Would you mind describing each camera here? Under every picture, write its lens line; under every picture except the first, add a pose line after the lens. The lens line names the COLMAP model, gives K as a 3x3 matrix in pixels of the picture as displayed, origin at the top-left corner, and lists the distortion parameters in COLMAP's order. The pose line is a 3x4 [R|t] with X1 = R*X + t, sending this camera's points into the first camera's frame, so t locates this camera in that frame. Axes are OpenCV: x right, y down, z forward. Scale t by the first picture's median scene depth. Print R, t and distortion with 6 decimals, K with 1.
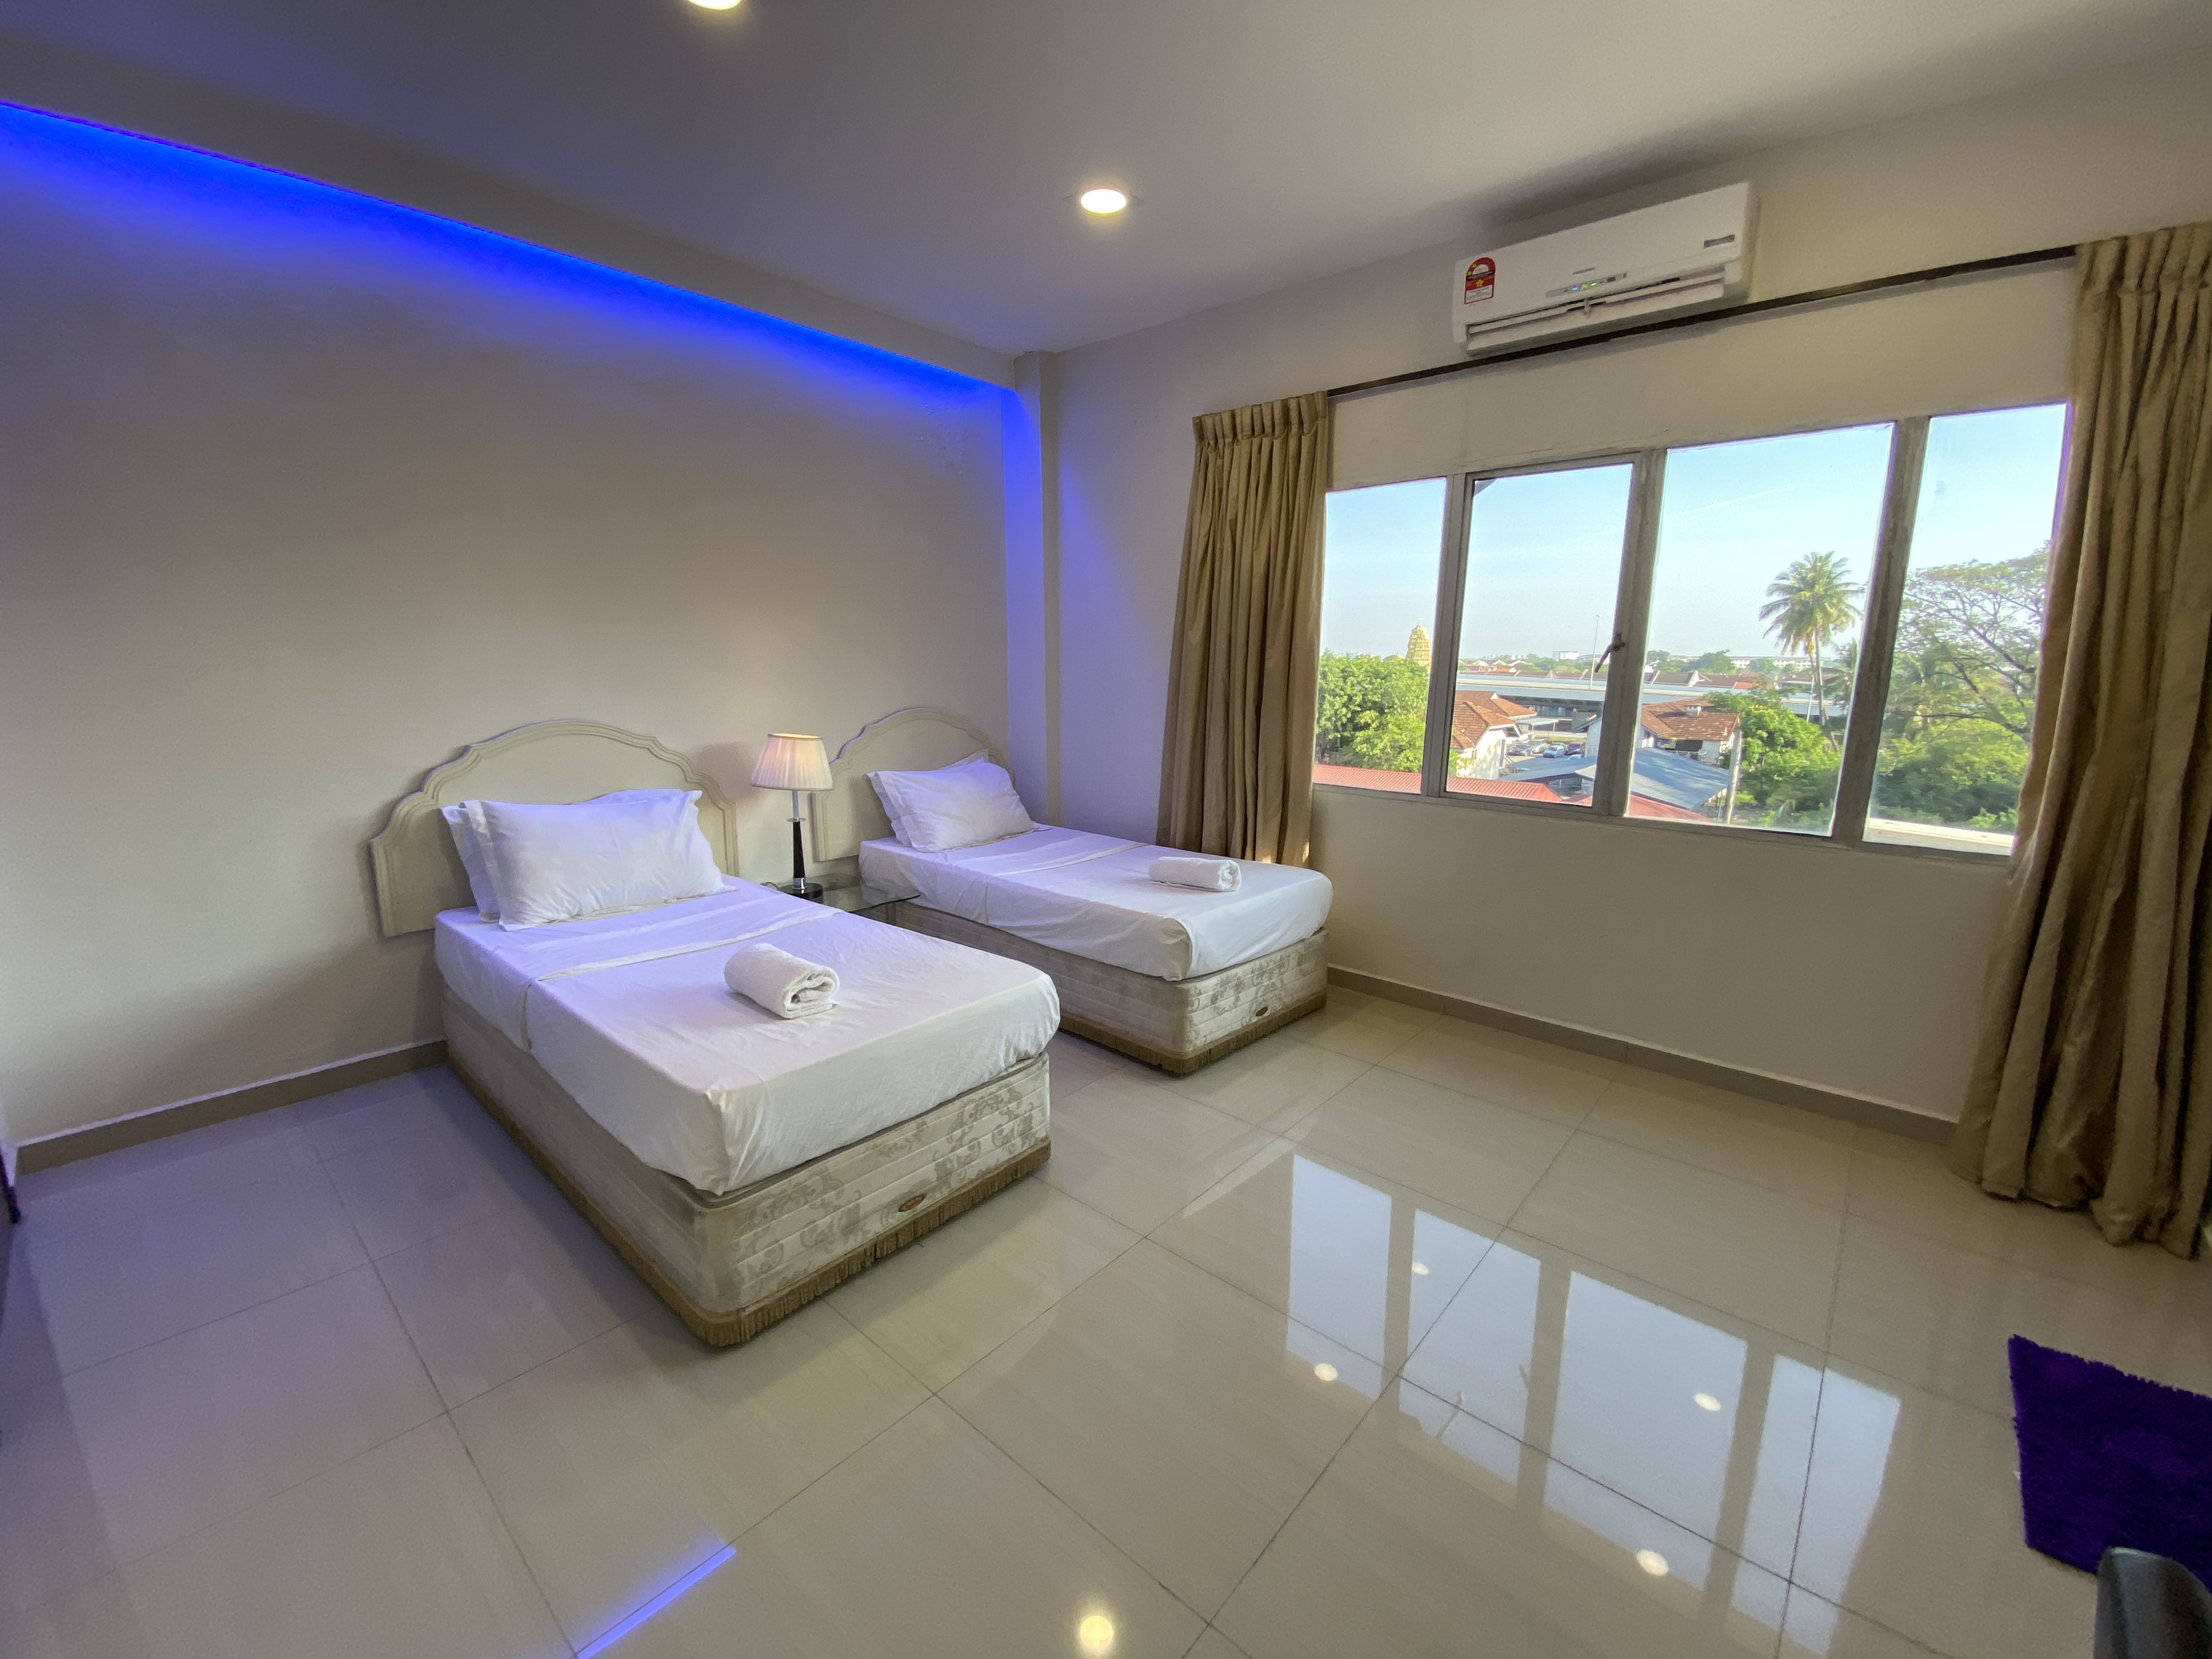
lens RADIAL K [[920.3, 0, 1120.6], [0, 920.3, 832.7], [0, 0, 1]] dist [0.006149, -0.001479]
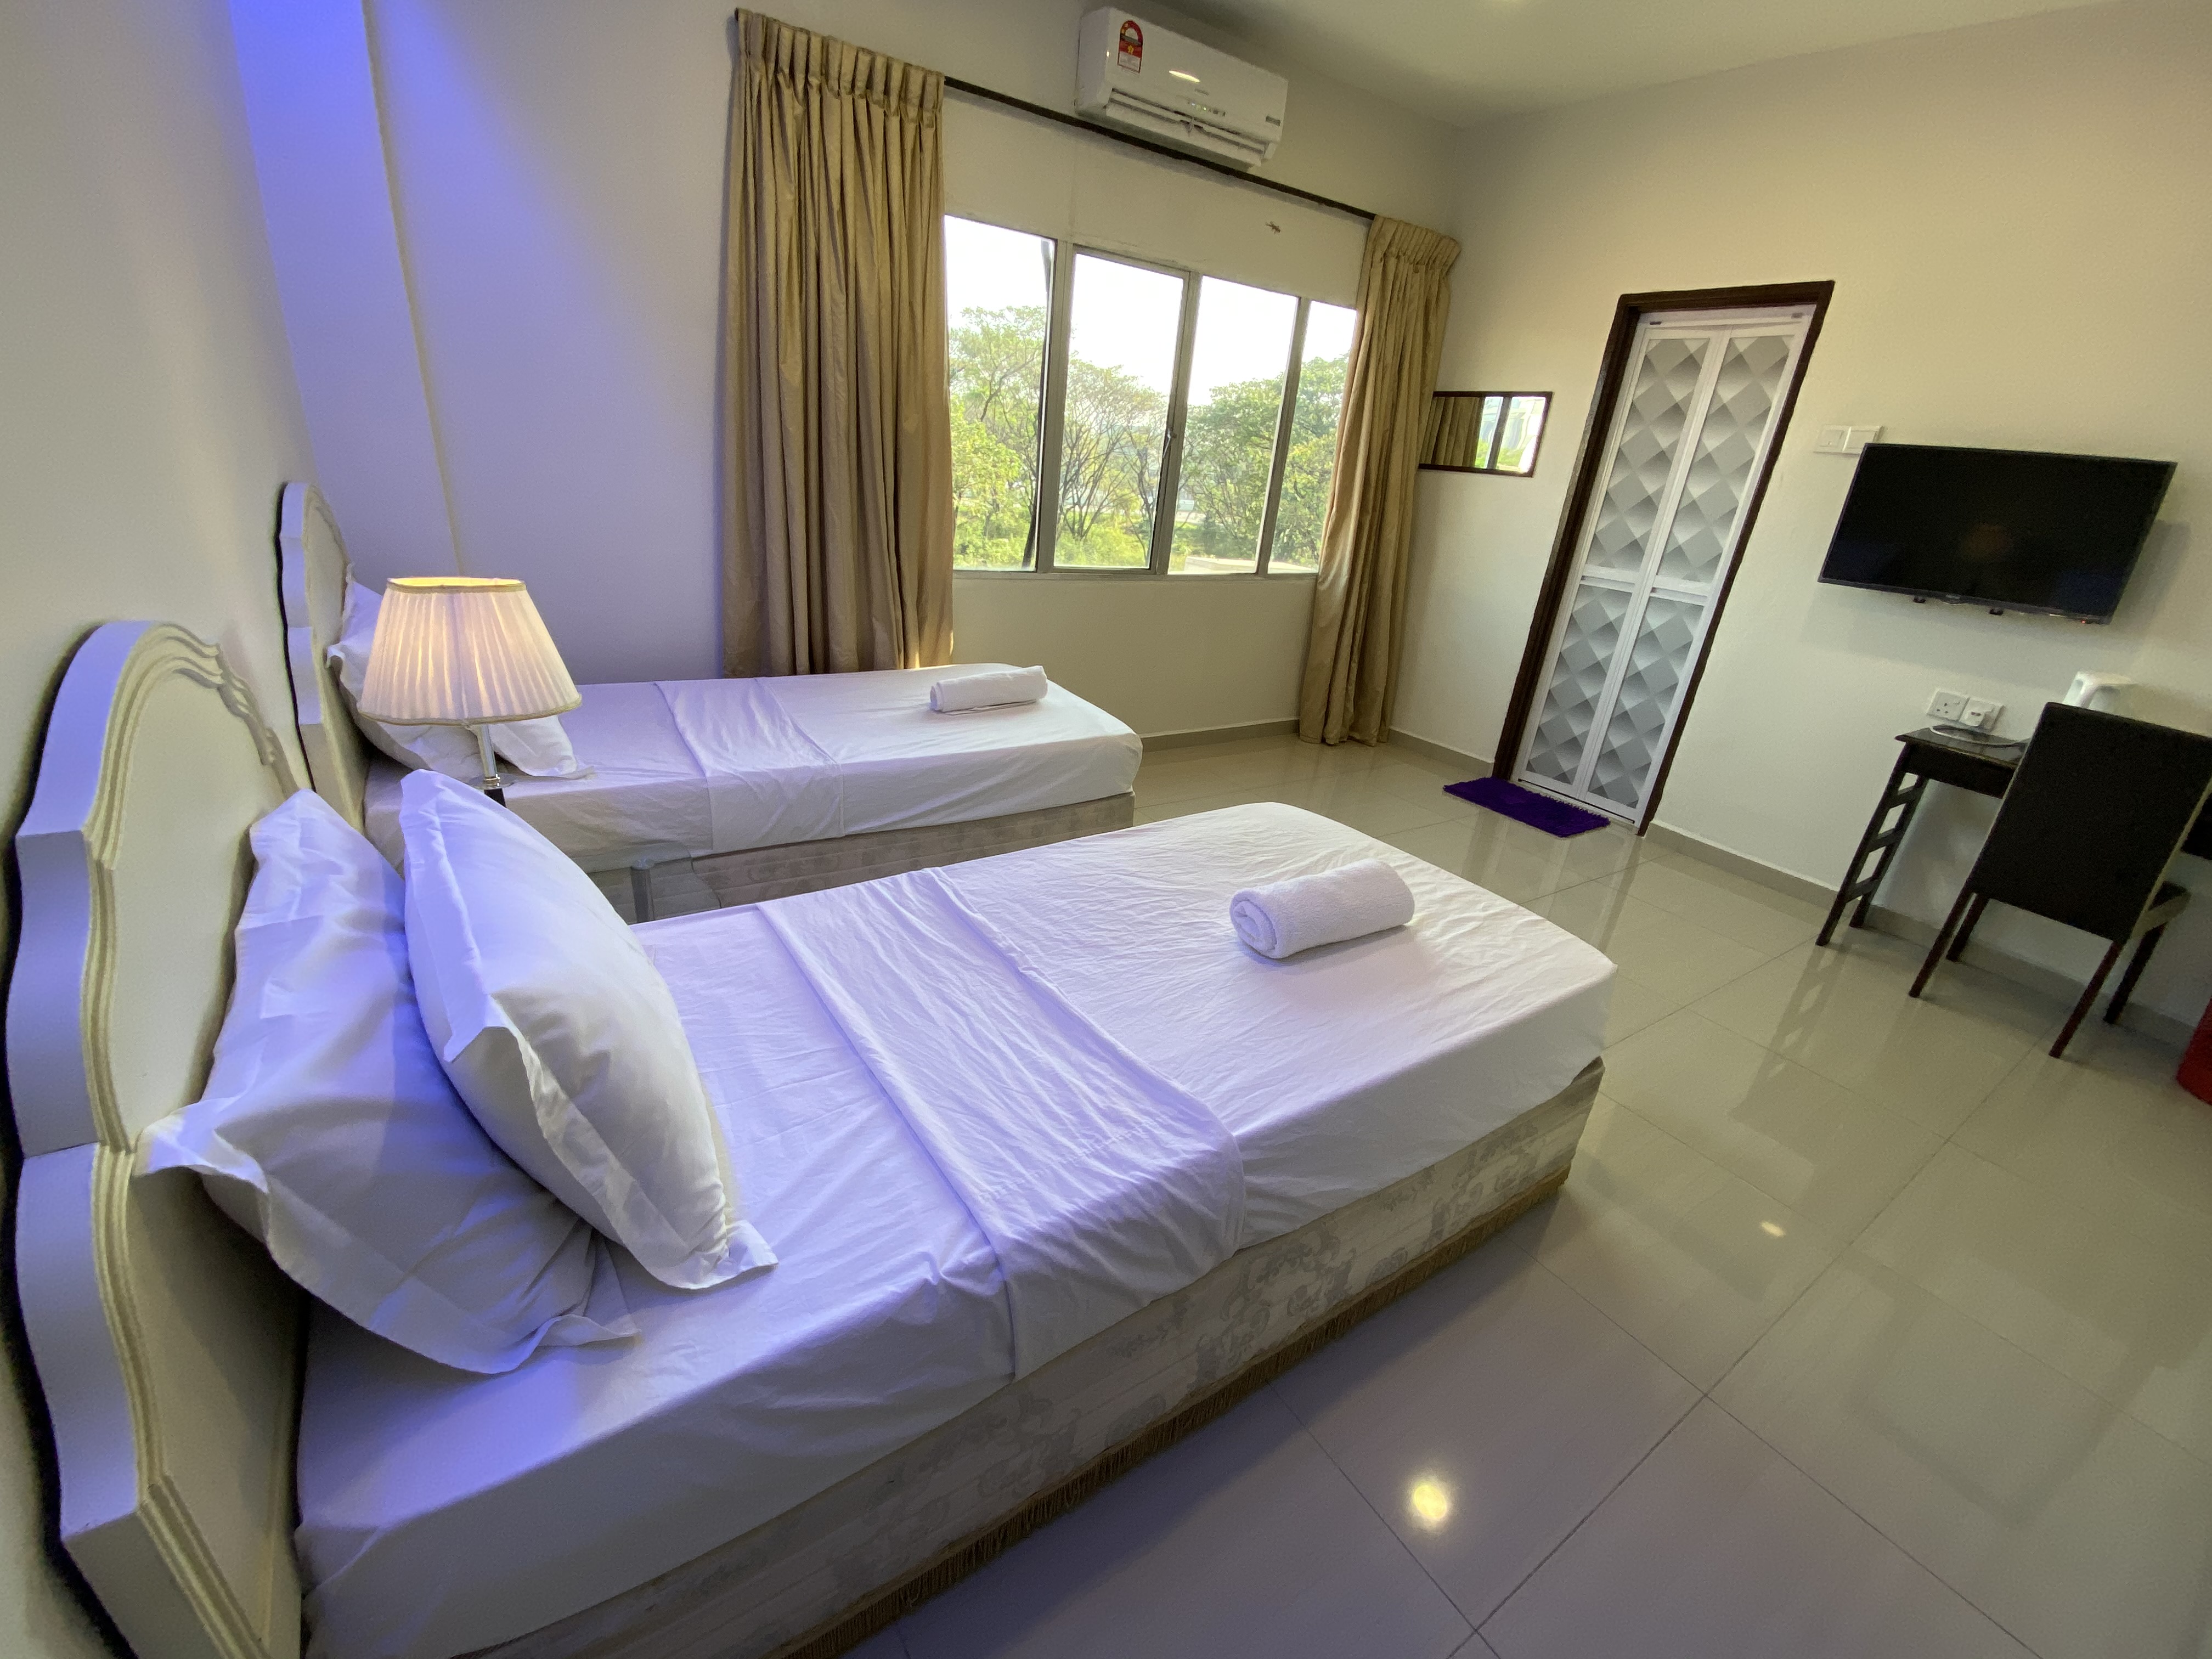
lens RADIAL K [[920.3, 0, 1117.2], [0, 920.3, 820.7], [0, 0, 1]] dist [0.006149, -0.001479]
pose [[0.248144, -0.354092, 0.901689, -0.818297], [0.093876, 0.935210, 0.341421, -0.143561], [-0.964164, -0.000075, 0.265307, 0.725705]]
